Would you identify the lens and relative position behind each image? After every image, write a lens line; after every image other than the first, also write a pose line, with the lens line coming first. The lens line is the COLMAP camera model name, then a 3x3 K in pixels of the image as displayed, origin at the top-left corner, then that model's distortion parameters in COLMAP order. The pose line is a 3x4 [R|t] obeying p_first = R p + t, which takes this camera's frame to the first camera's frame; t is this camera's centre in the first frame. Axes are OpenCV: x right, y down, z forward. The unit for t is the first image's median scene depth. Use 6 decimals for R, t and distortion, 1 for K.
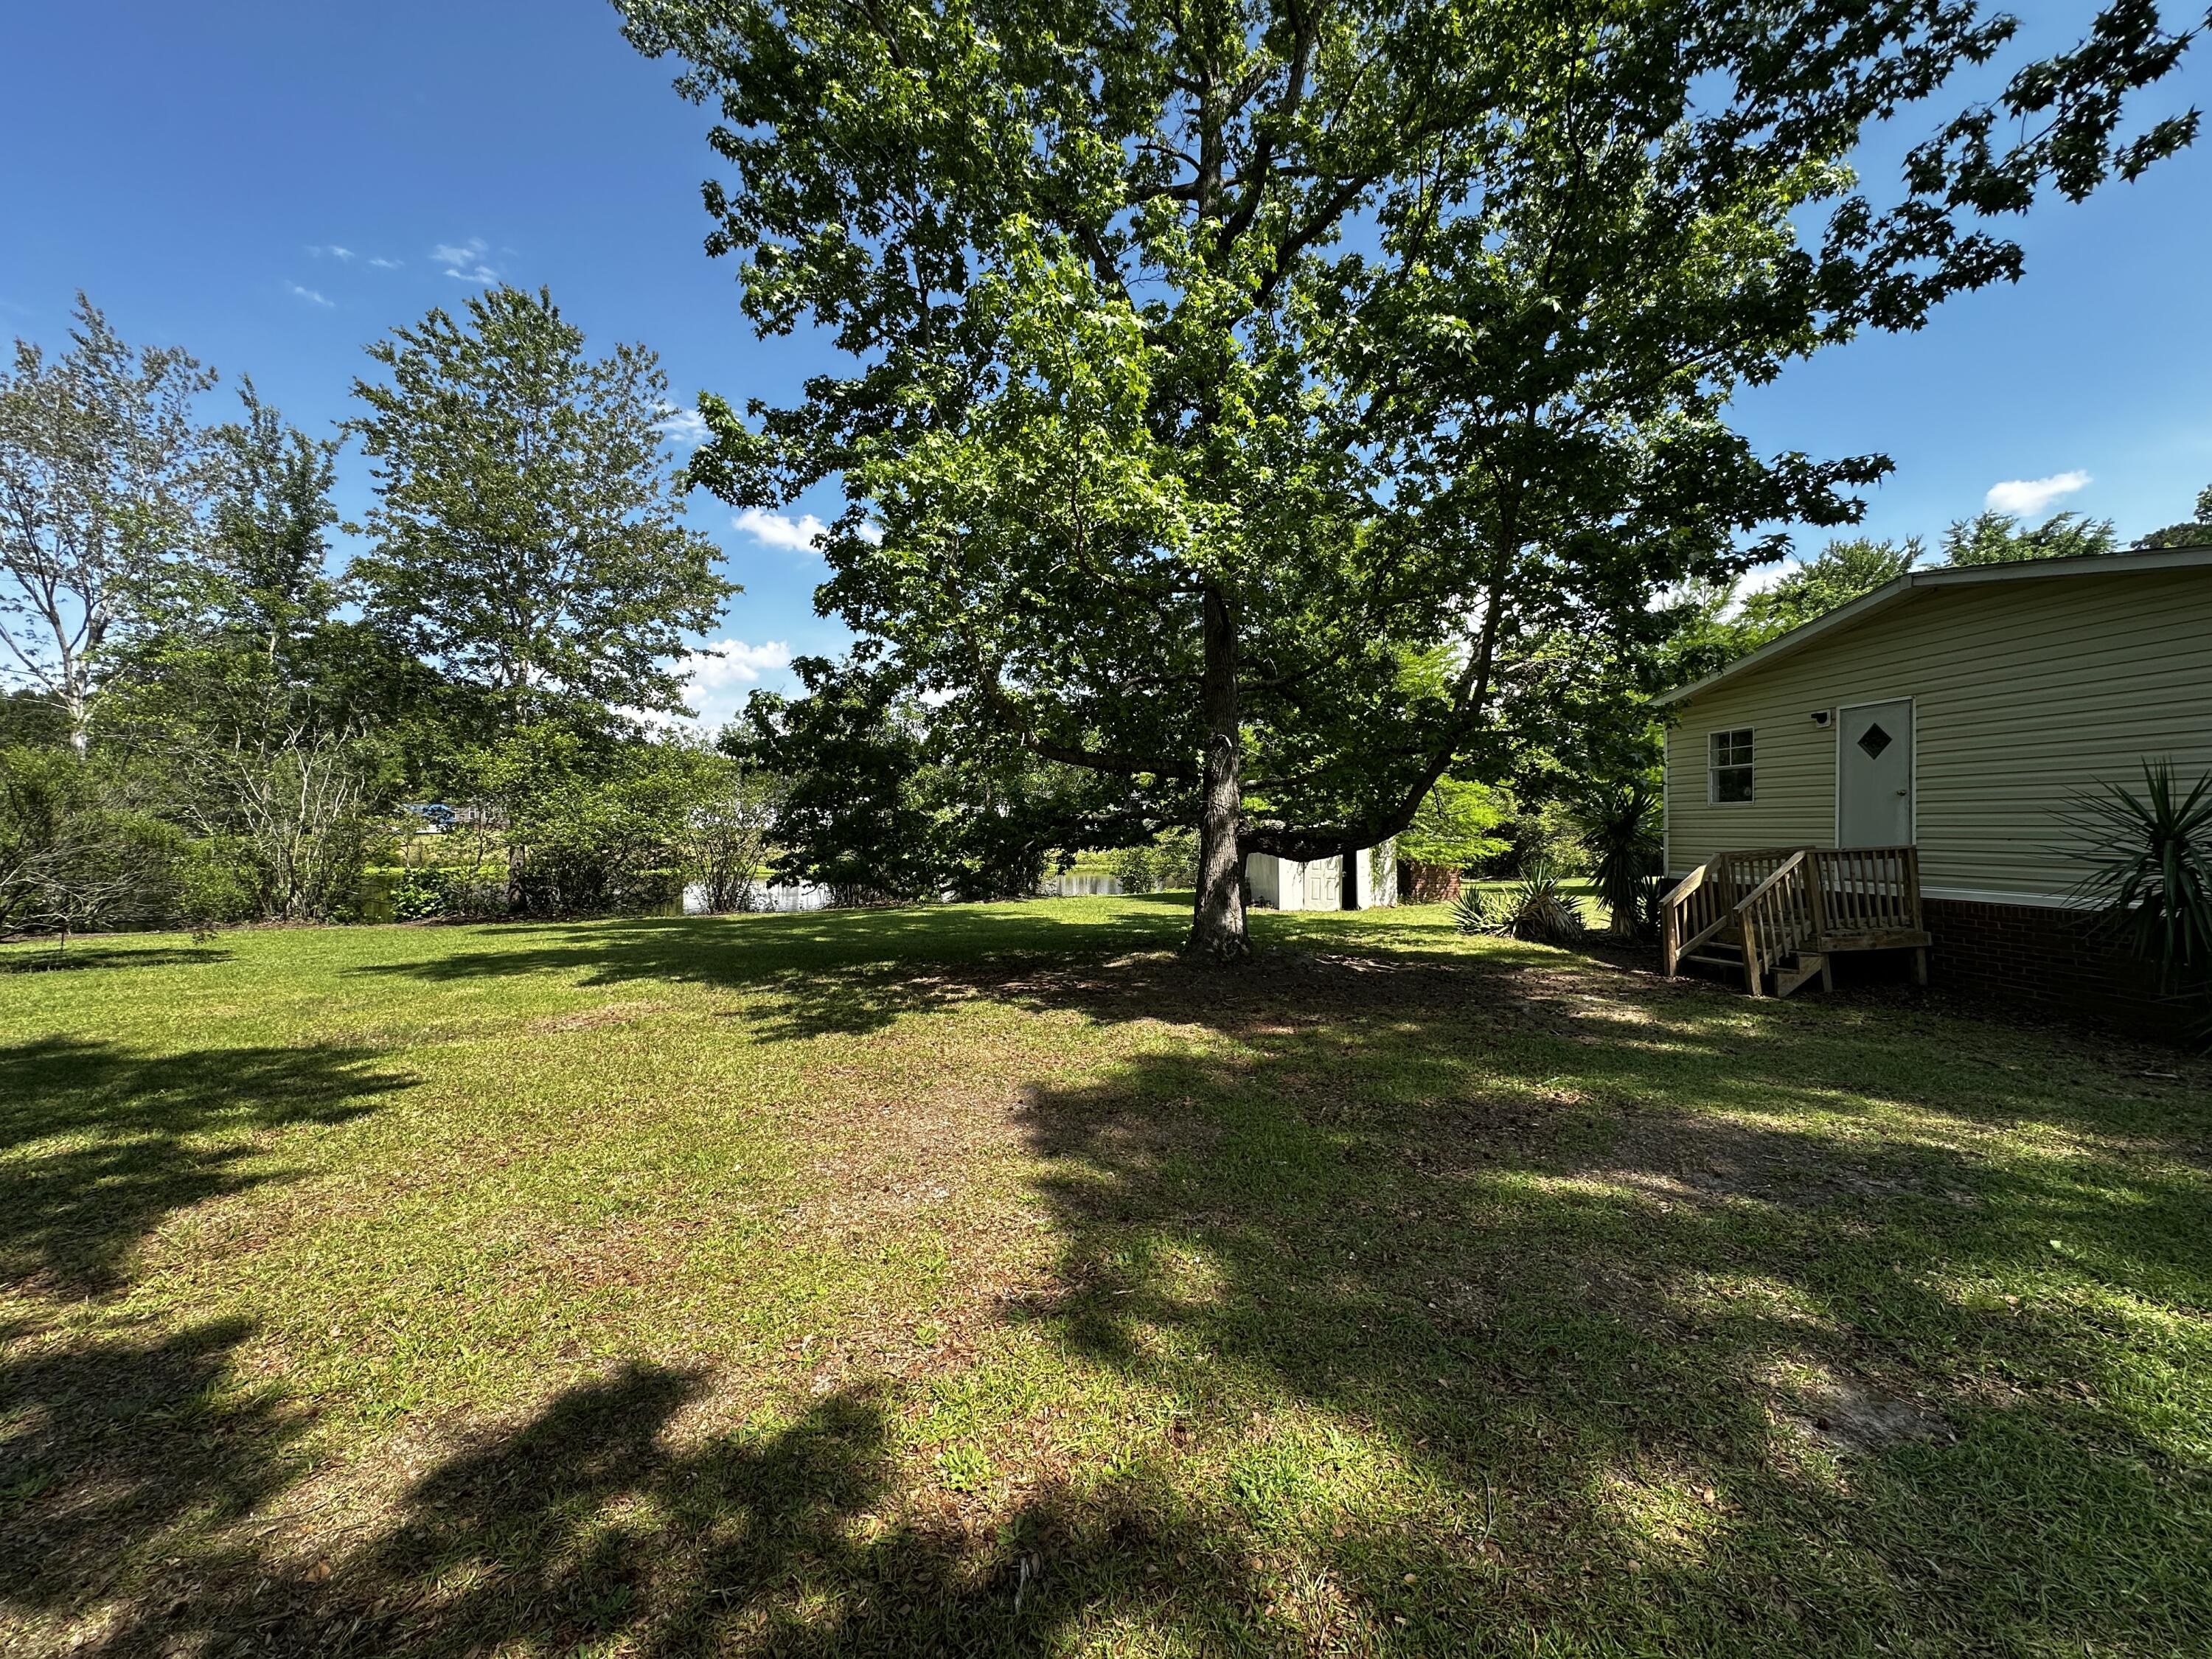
lens RADIAL K [[900.1, 0, 1106.0], [0, 900.1, 829.5], [0, 0, 1]] dist [0.001134, 0.000121]
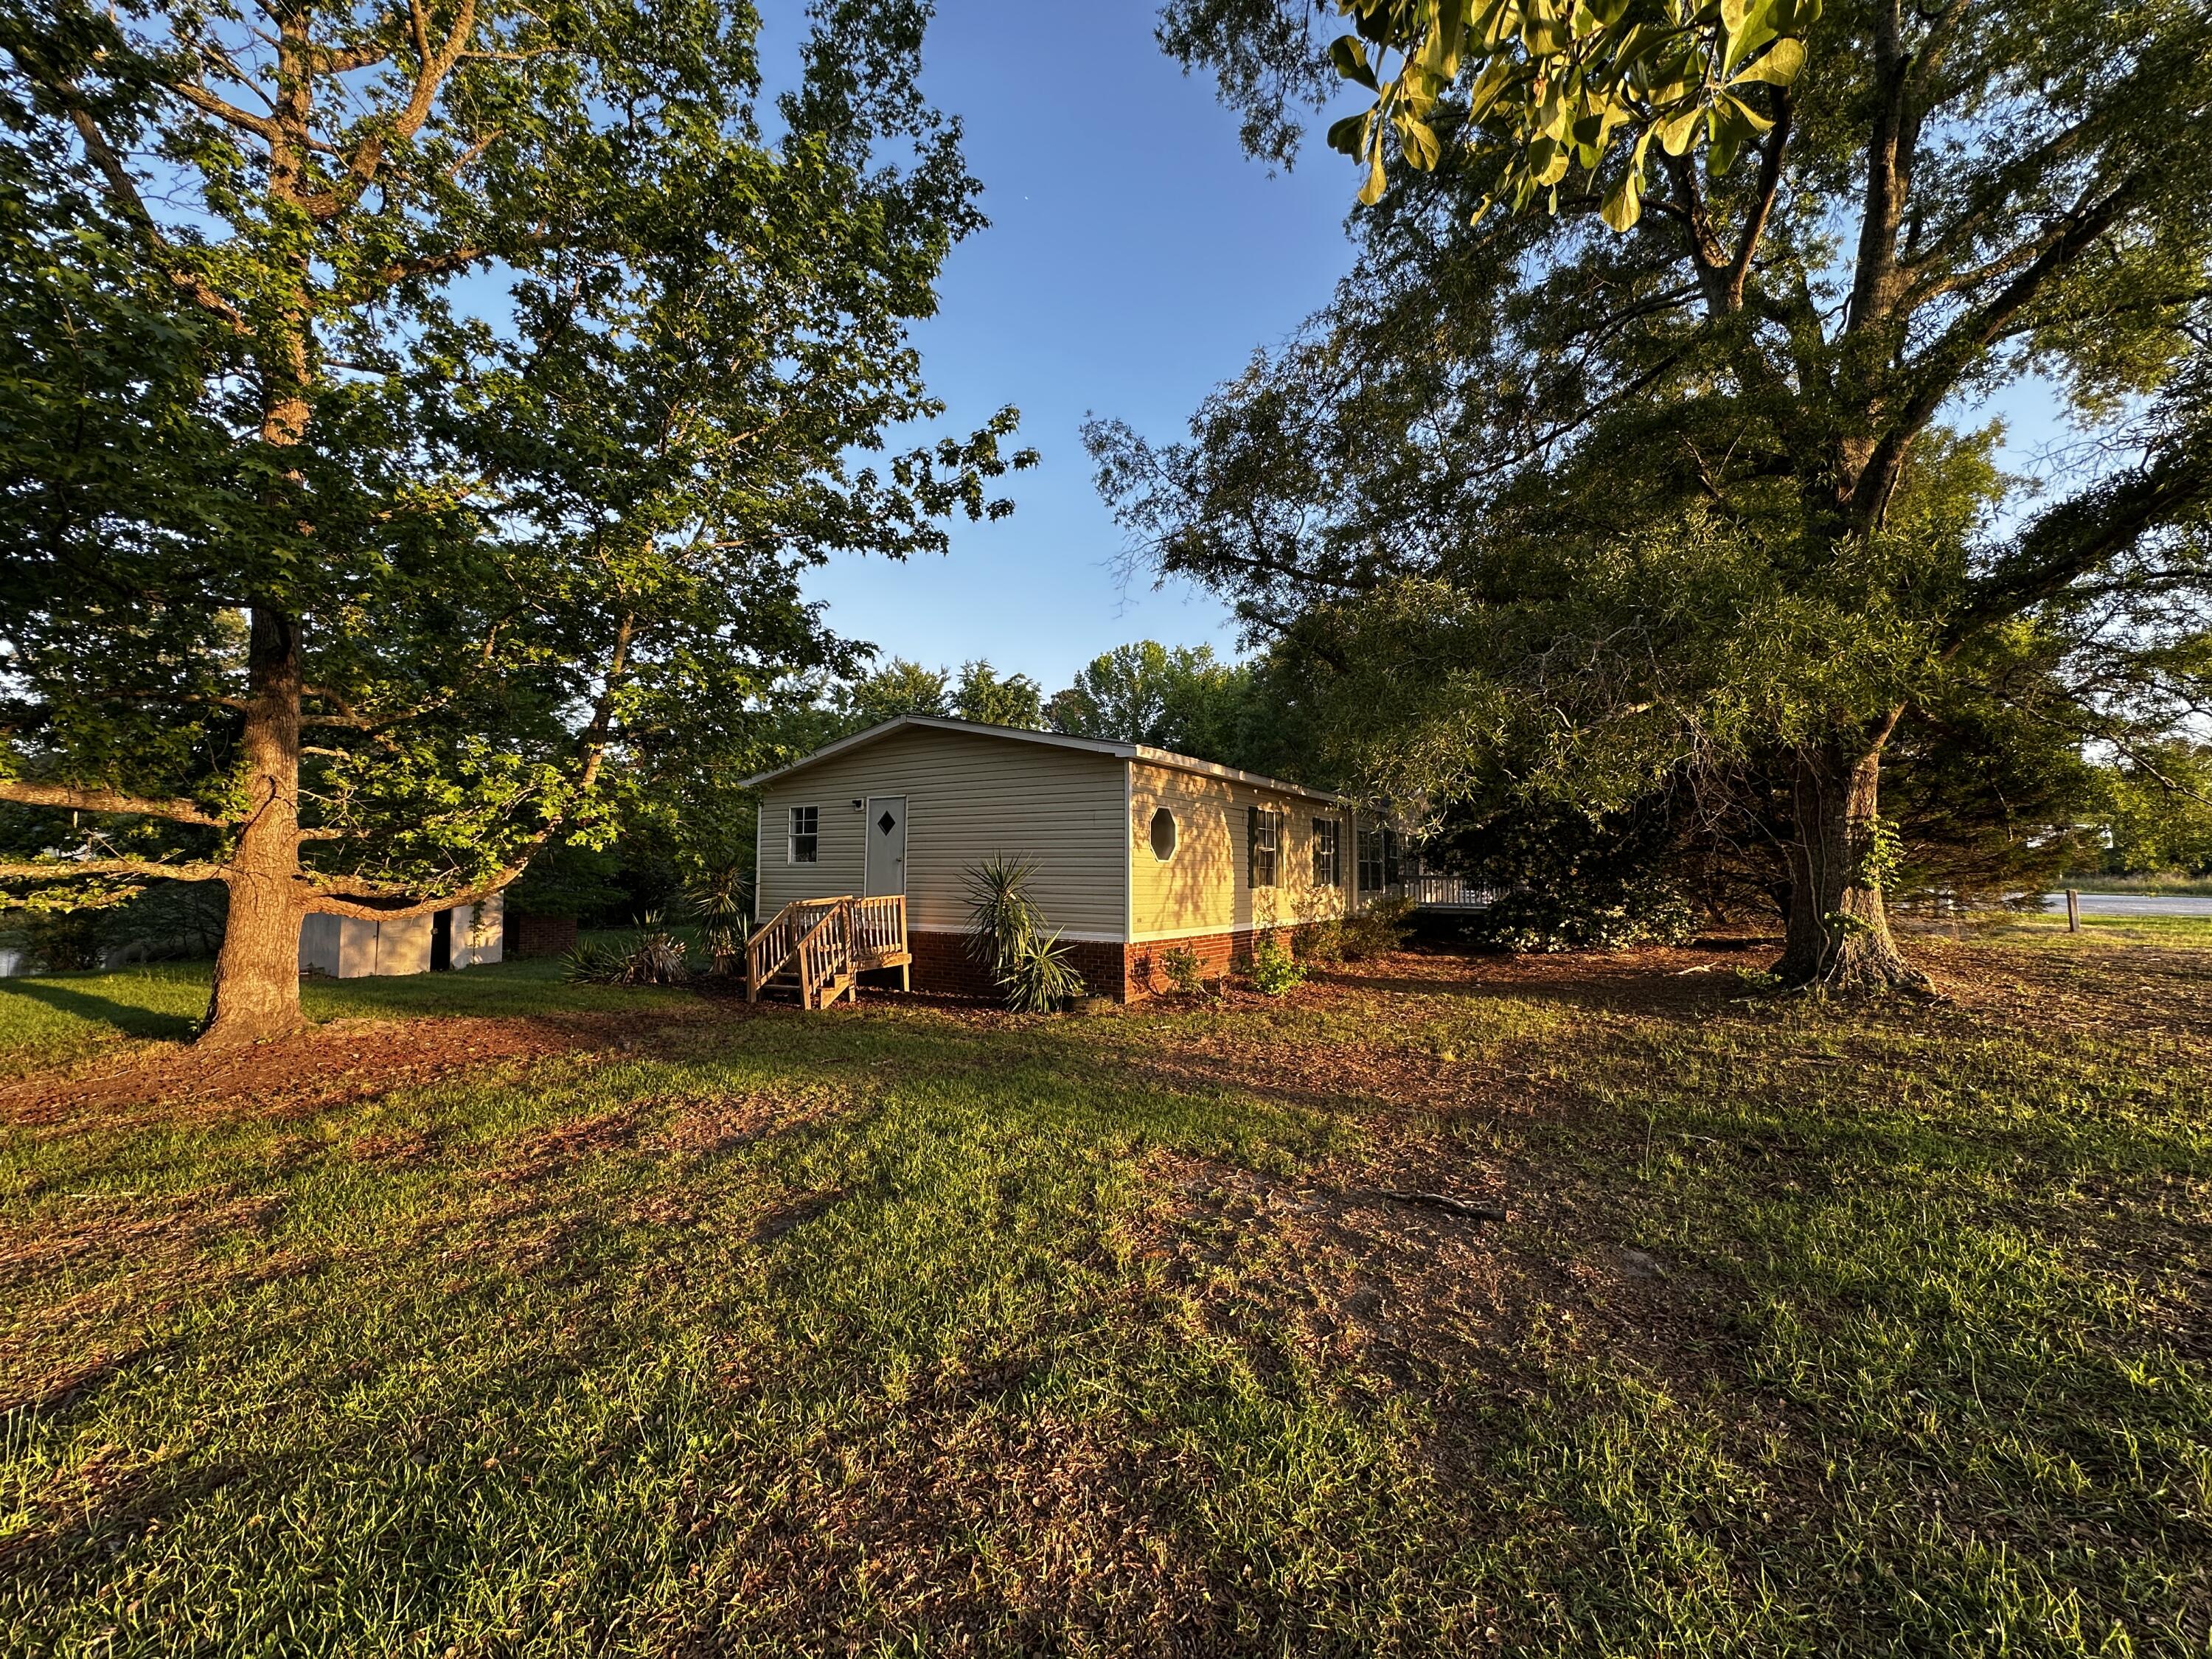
lens RADIAL K [[900.1, 0, 1106.0], [0, 900.1, 829.5], [0, 0, 1]] dist [0.001134, 0.000121]
pose [[0.624564, 0.047237, 0.779544, -0.071057], [-0.007900, 0.998500, -0.054176, -0.017938], [-0.780934, 0.027677, 0.624000, -0.246367]]
